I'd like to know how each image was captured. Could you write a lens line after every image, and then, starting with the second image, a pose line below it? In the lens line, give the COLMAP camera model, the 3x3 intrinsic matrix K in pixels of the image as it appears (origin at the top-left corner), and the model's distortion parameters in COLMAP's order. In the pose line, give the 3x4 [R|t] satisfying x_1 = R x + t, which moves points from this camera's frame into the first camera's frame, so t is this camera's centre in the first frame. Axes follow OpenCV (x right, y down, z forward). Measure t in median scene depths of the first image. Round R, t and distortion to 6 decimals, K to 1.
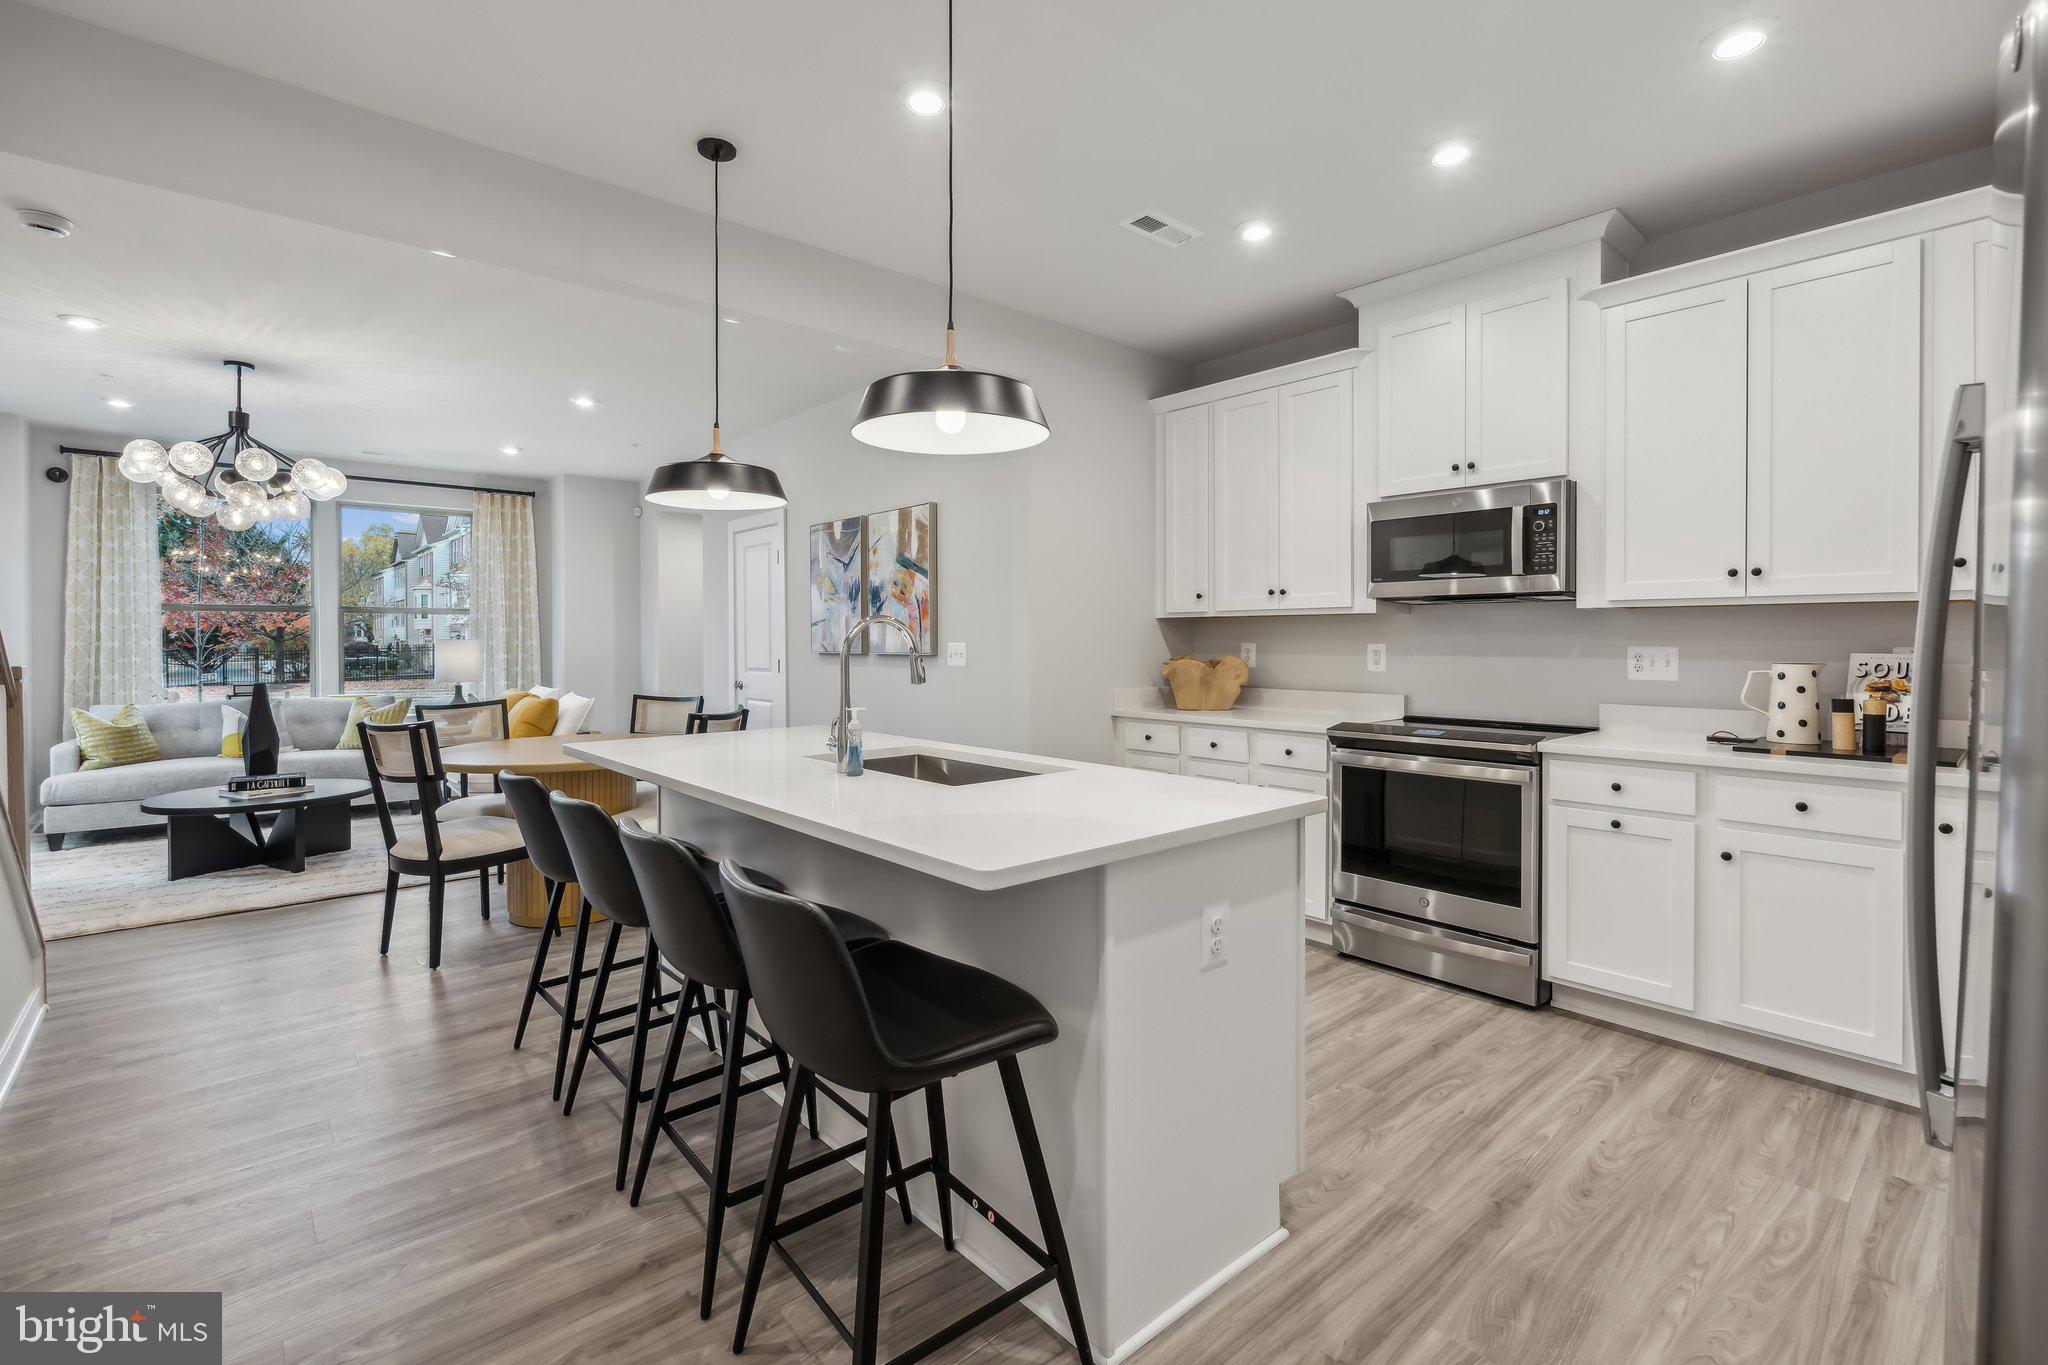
lens RADIAL K [[912.1, 0, 1035.1], [0, 912.1, 649.3], [0, 0, 1]] dist [-0.003523, -0.000041]
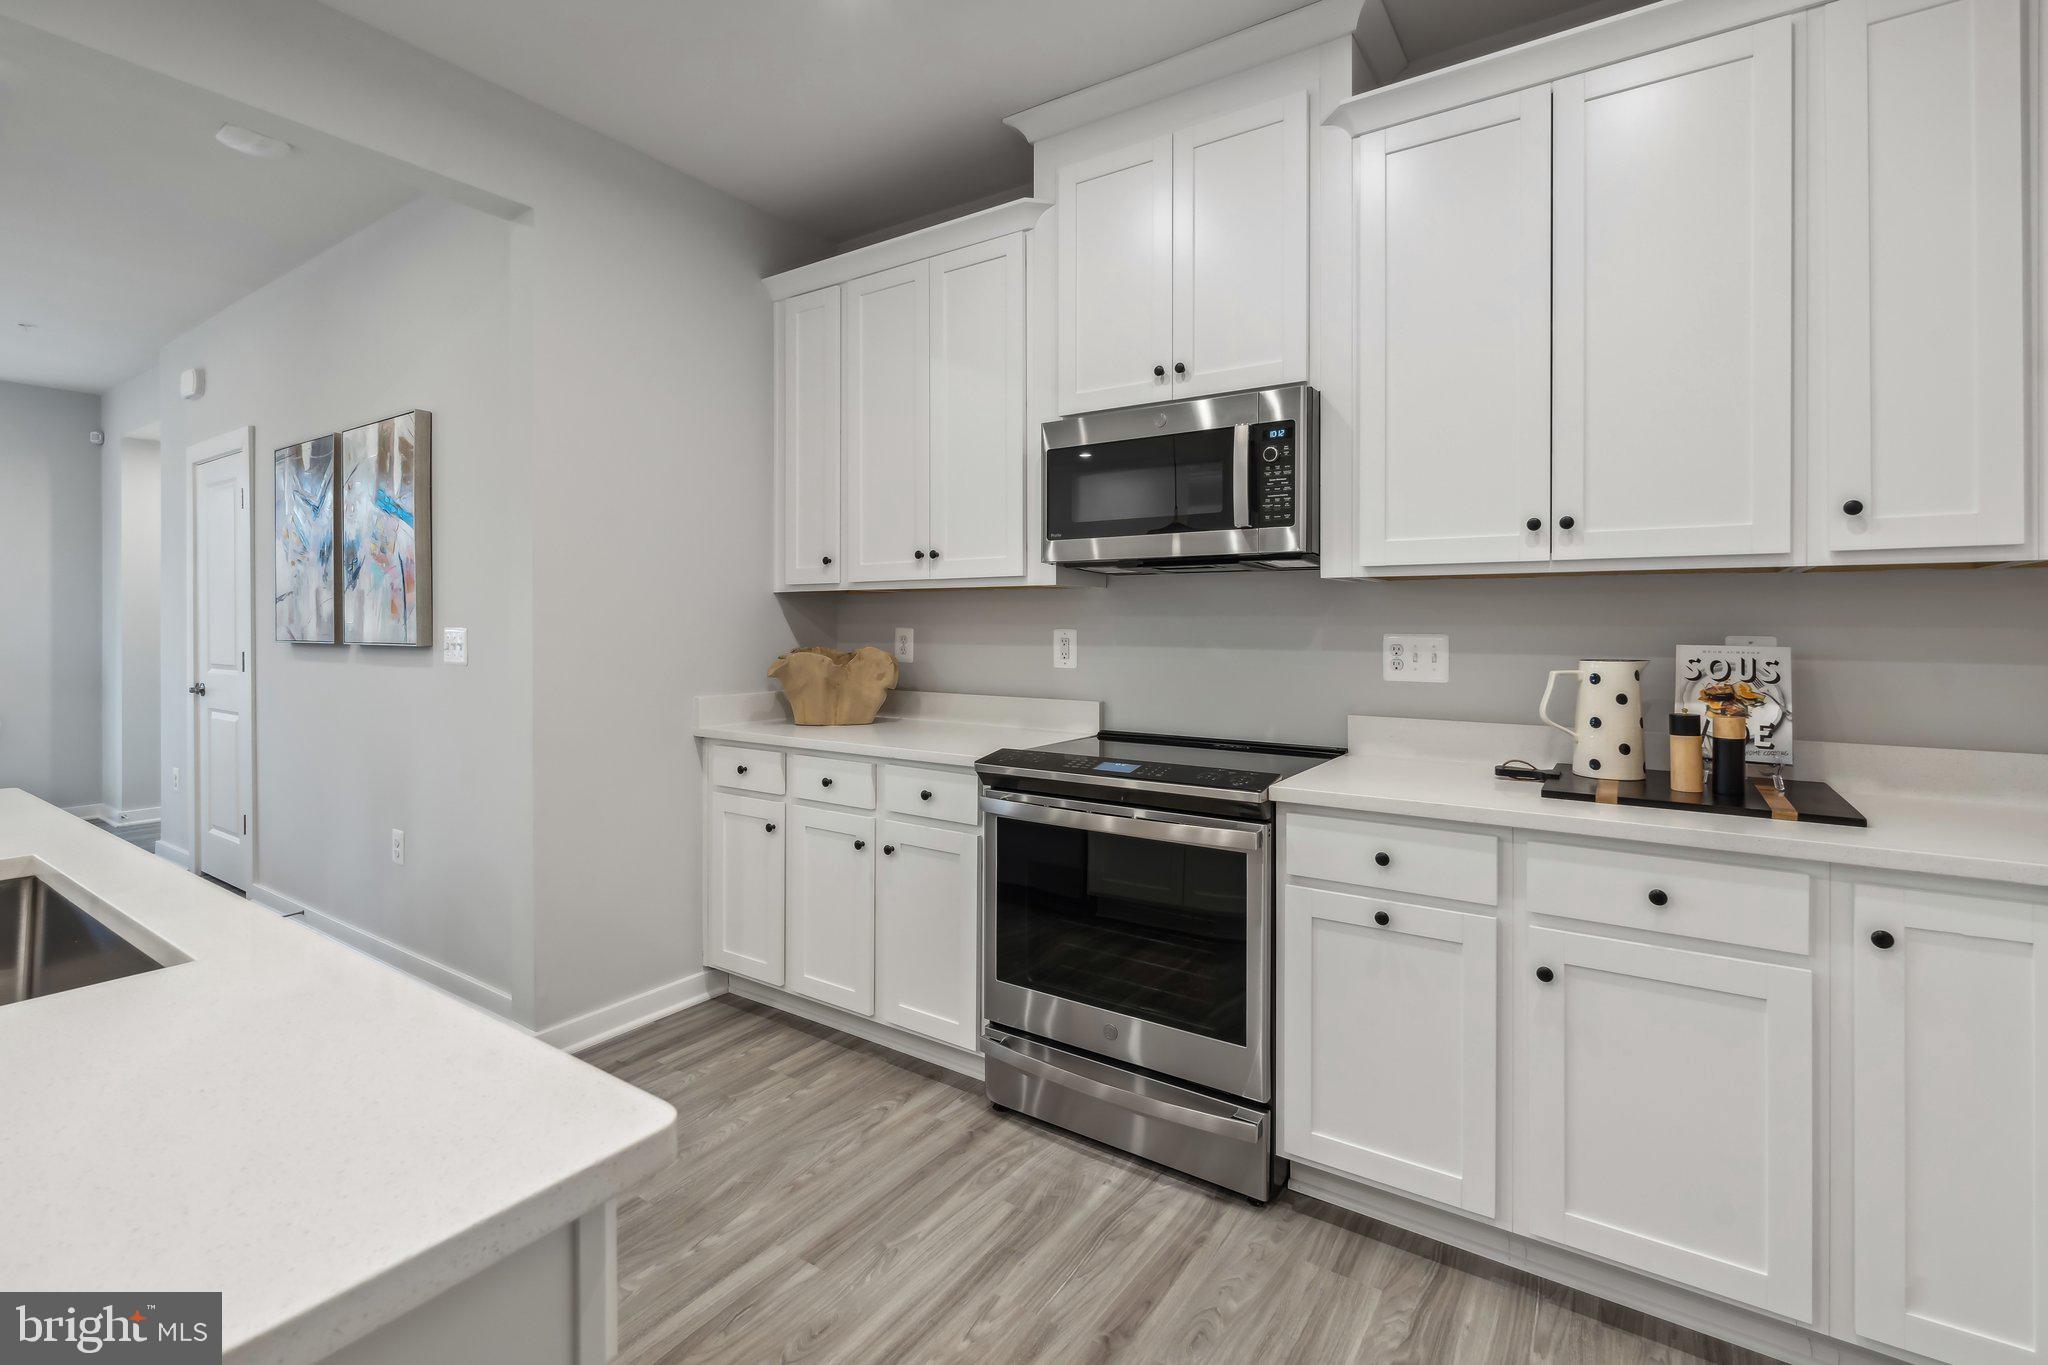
lens RADIAL K [[912.1, 0, 1037.9], [0, 912.1, 627.1], [0, 0, 1]] dist [-0.003523, -0.000041]
pose [[0.967994, 0.000584, 0.250973, 0.215522], [0.000894, 0.999983, -0.005774, -0.004716], [-0.250972, 0.005813, 0.967977, 0.387624]]
